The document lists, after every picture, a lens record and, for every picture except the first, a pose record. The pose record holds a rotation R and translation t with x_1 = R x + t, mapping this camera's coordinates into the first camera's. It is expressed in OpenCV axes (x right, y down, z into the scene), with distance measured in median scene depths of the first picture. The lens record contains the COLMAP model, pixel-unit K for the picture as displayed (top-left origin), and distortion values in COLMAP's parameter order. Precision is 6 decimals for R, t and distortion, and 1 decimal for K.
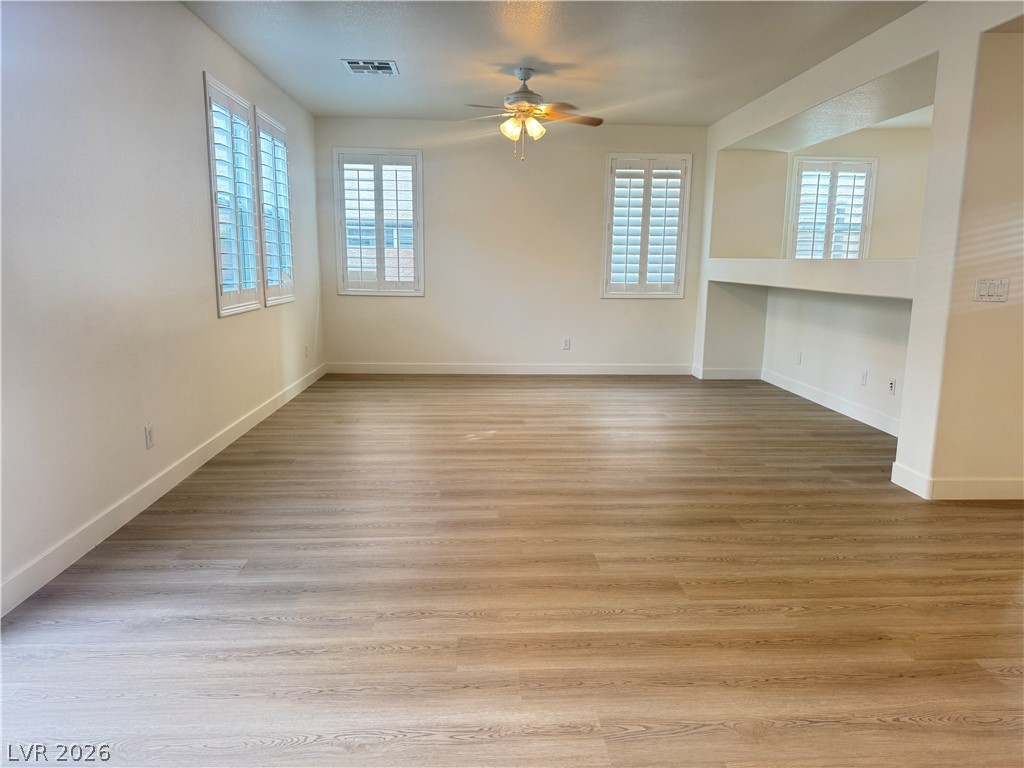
lens RADIAL K [[720.6, 0, 513.2], [0, 720.6, 385.4], [0, 0, 1]] dist [0.069087, -0.066267]
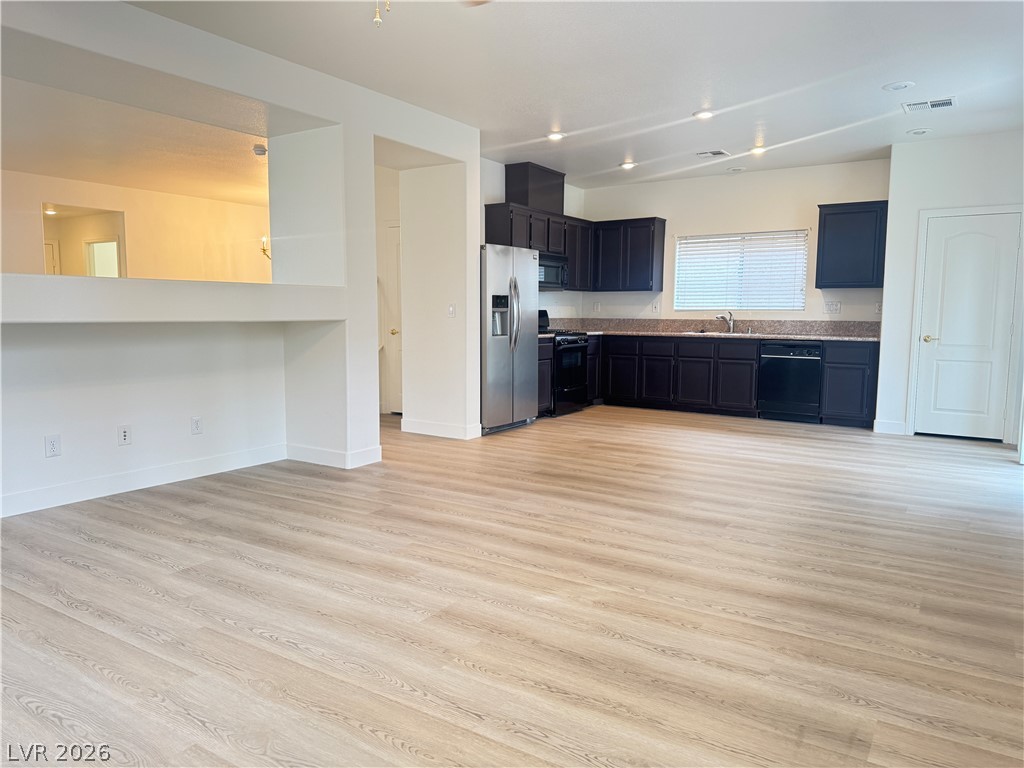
lens RADIAL K [[720.6, 0, 513.3], [0, 720.6, 381.3], [0, 0, 1]] dist [0.069087, -0.066267]
pose [[-0.814434, -0.073202, 0.575621, -0.377325], [0.081799, 0.967620, 0.238788, -0.268191], [-0.574462, 0.241562, -0.782075, 1.700967]]
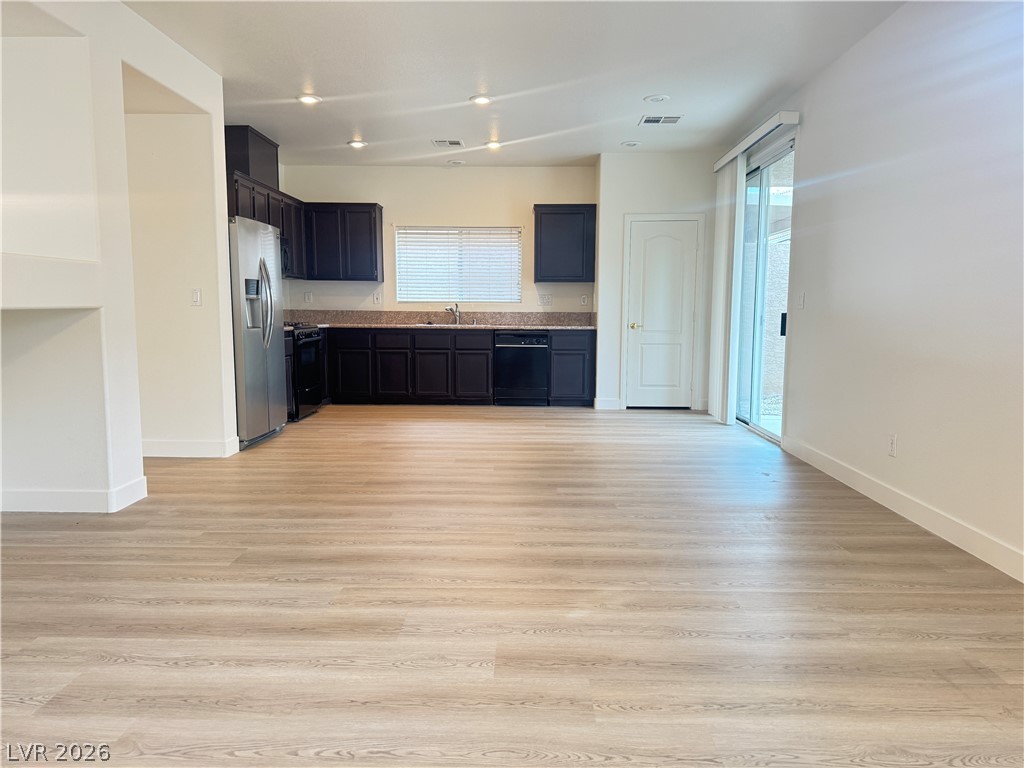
lens RADIAL K [[720.6, 0, 521.6], [0, 720.6, 382.1], [0, 0, 1]] dist [0.069087, -0.066267]
pose [[-0.998044, -0.020664, 0.059007, -0.024058], [-0.004210, 0.963869, 0.266343, -0.253413], [-0.062379, 0.265574, -0.962070, 1.732545]]
